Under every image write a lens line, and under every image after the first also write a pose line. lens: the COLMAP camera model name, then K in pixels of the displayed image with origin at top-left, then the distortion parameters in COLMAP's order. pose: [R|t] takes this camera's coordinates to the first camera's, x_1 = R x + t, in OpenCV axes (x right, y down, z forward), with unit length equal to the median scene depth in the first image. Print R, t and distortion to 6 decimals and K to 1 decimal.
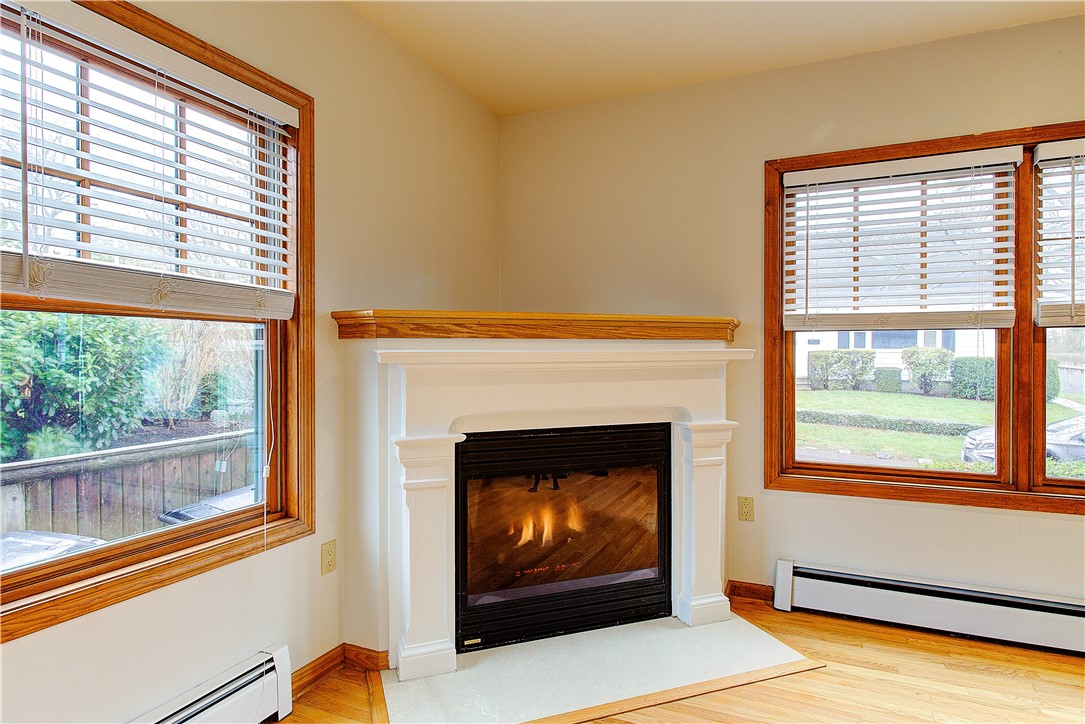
lens RADIAL K [[597.1, 0, 539.3], [0, 597.1, 359.3], [0, 0, 1]] dist [0.006039, 0.001004]
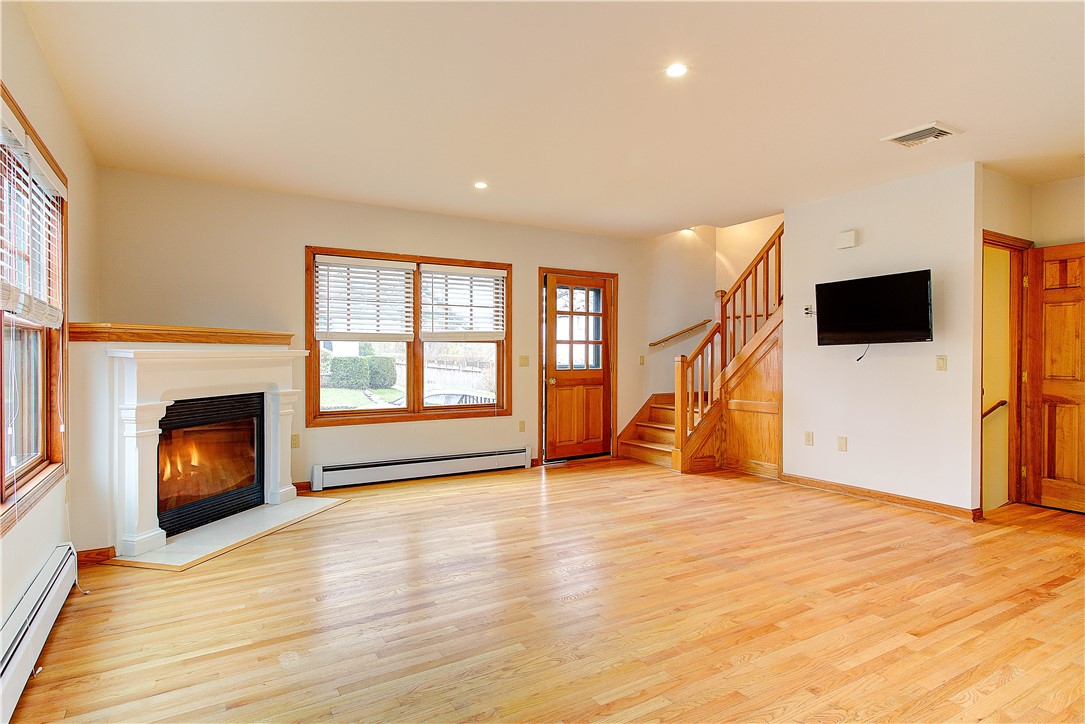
lens RADIAL K [[602.8, 0, 548.6], [0, 602.8, 358.5], [0, 0, 1]] dist [0.000274, 0.000551]
pose [[0.561332, -0.004603, 0.827578, -0.799220], [0.005001, 0.999985, 0.002170, 0.008432], [-0.827576, 0.002921, 0.561347, -0.697197]]
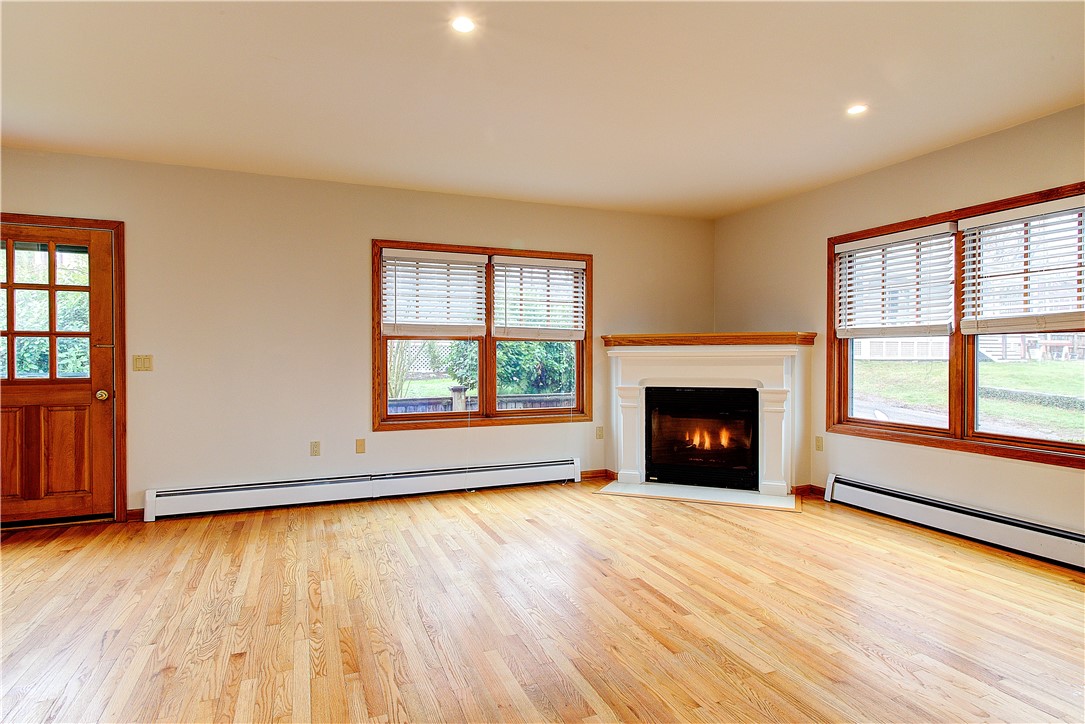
lens RADIAL K [[602.8, 0, 548.6], [0, 602.8, 358.5], [0, 0, 1]] dist [0.000274, 0.000551]
pose [[0.724539, 0.006159, -0.689207, 1.101796], [-0.004224, 0.999981, 0.004496, 0.004799], [0.689221, -0.000346, 0.724551, -0.881059]]
